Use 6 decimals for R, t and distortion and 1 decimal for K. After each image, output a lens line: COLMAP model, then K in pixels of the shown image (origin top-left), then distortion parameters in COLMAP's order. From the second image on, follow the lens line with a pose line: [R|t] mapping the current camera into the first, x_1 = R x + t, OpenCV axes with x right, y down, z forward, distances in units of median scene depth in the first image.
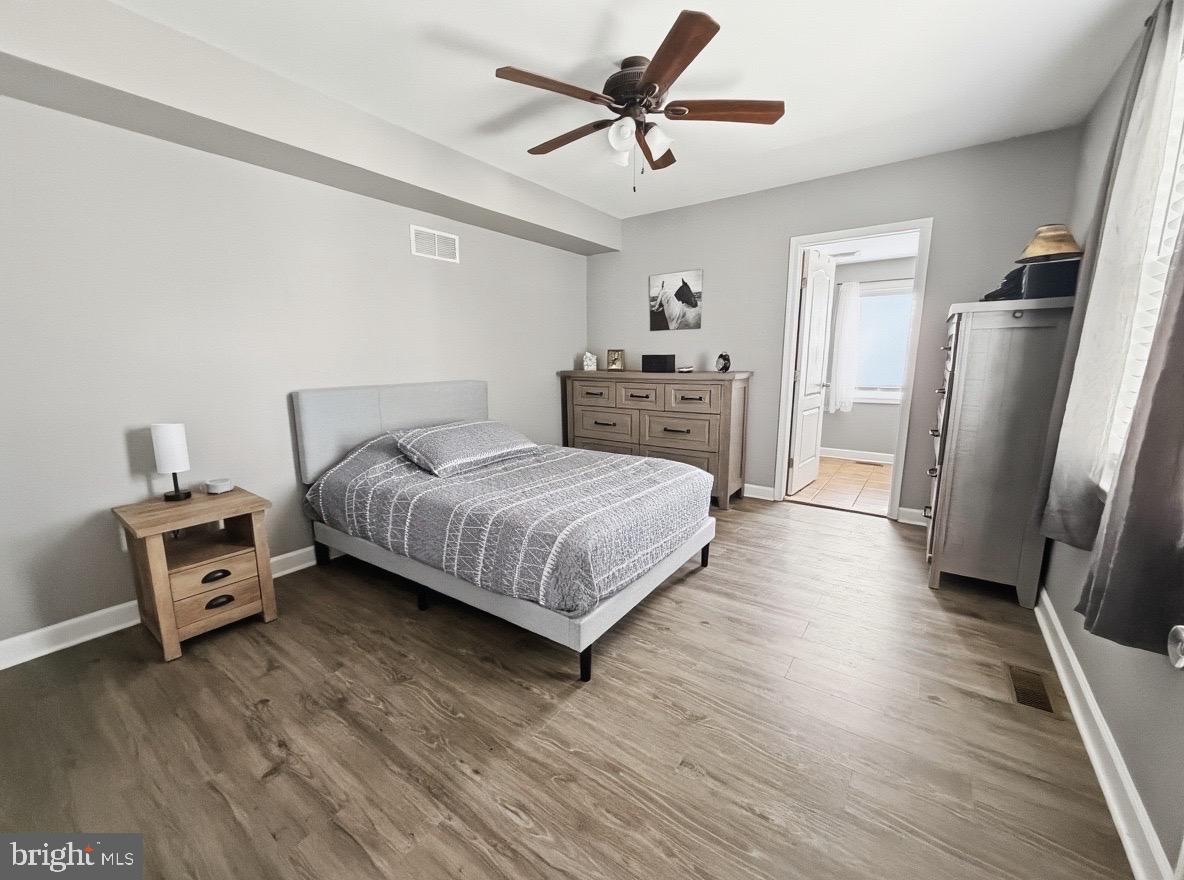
lens RADIAL K [[470.3, 0, 589.9], [0, 470.3, 440.7], [0, 0, 1]] dist [0.001495, -0.000319]
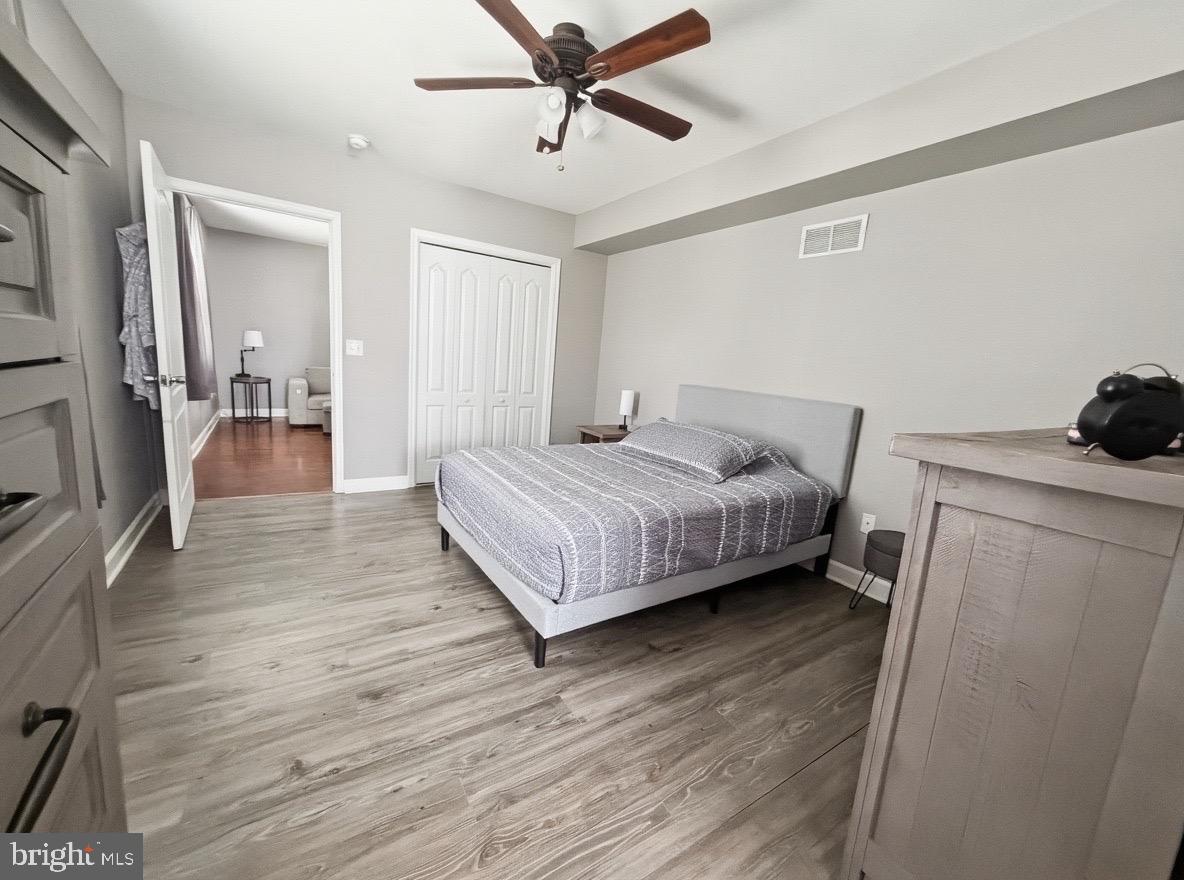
lens RADIAL K [[470.3, 0, 589.4], [0, 470.3, 435.0], [0, 0, 1]] dist [0.001495, -0.000319]
pose [[-0.341425, 0.139109, -0.929558, 0.796059], [-0.236994, 0.944291, 0.228362, -0.209889], [0.909540, 0.298268, -0.289436, 1.162405]]
